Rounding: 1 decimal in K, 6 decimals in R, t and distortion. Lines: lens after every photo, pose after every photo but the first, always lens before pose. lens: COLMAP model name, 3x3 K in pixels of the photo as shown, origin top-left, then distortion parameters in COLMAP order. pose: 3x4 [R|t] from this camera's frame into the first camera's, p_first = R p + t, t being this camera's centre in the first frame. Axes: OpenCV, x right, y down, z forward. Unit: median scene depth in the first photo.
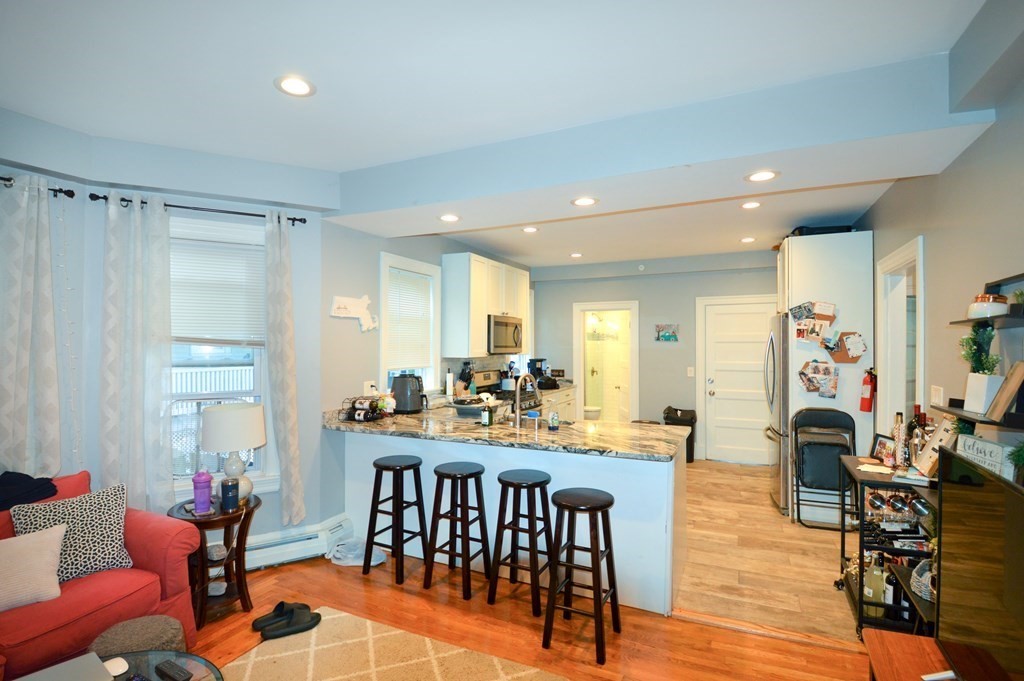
lens RADIAL K [[465.5, 0, 509.4], [0, 465.5, 344.4], [0, 0, 1]] dist [0.019480, -0.033985]
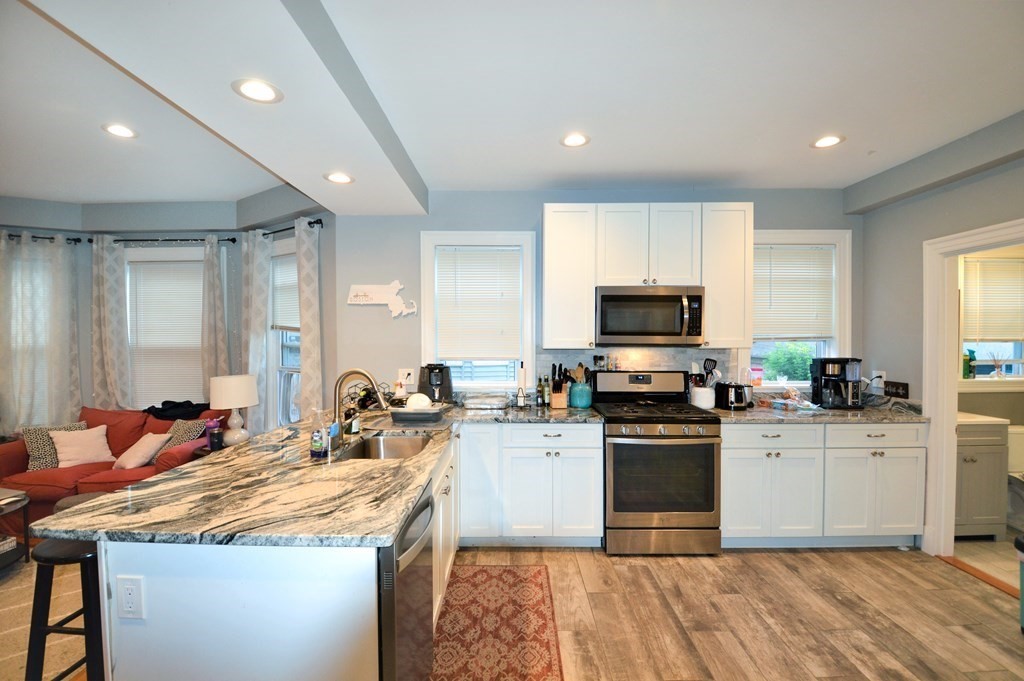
lens RADIAL K [[465.5, 0, 509.4], [0, 465.5, 344.4], [0, 0, 1]] dist [0.019480, -0.033985]
pose [[0.434122, 0.019136, -0.900651, 0.606224], [-0.001338, 0.999787, 0.020597, 0.008061], [0.900853, -0.007737, 0.434056, 0.694704]]
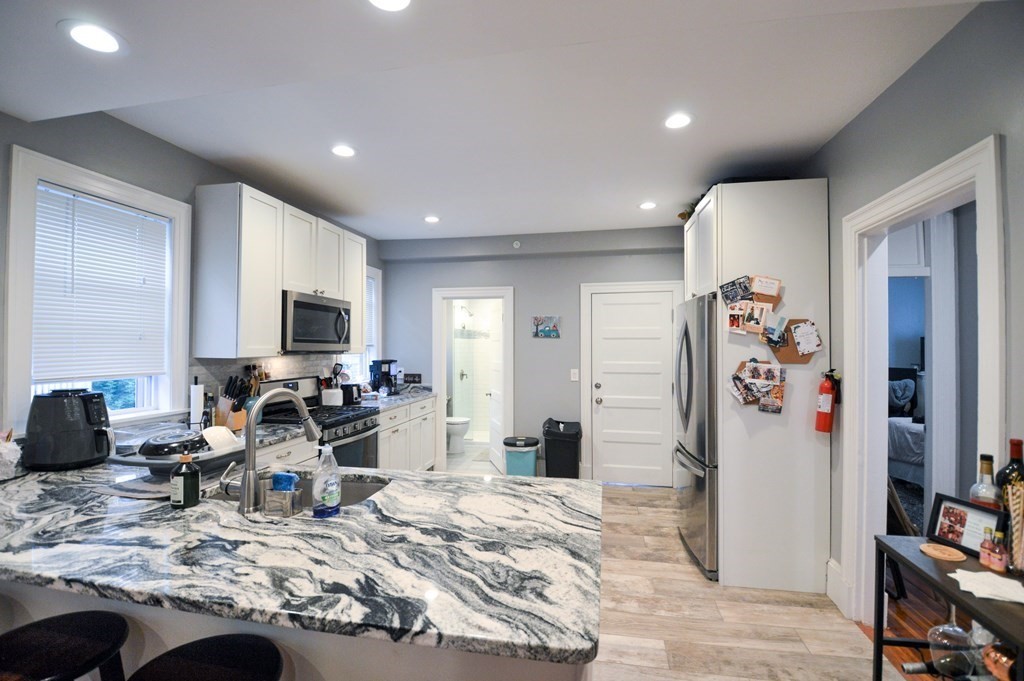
lens RADIAL K [[465.5, 0, 509.4], [0, 465.5, 344.4], [0, 0, 1]] dist [0.019480, -0.033985]
pose [[0.966680, 0.004074, 0.255955, 0.101452], [-0.003105, 0.999986, -0.004189, 0.013430], [-0.255968, 0.003254, 0.966680, 0.351568]]
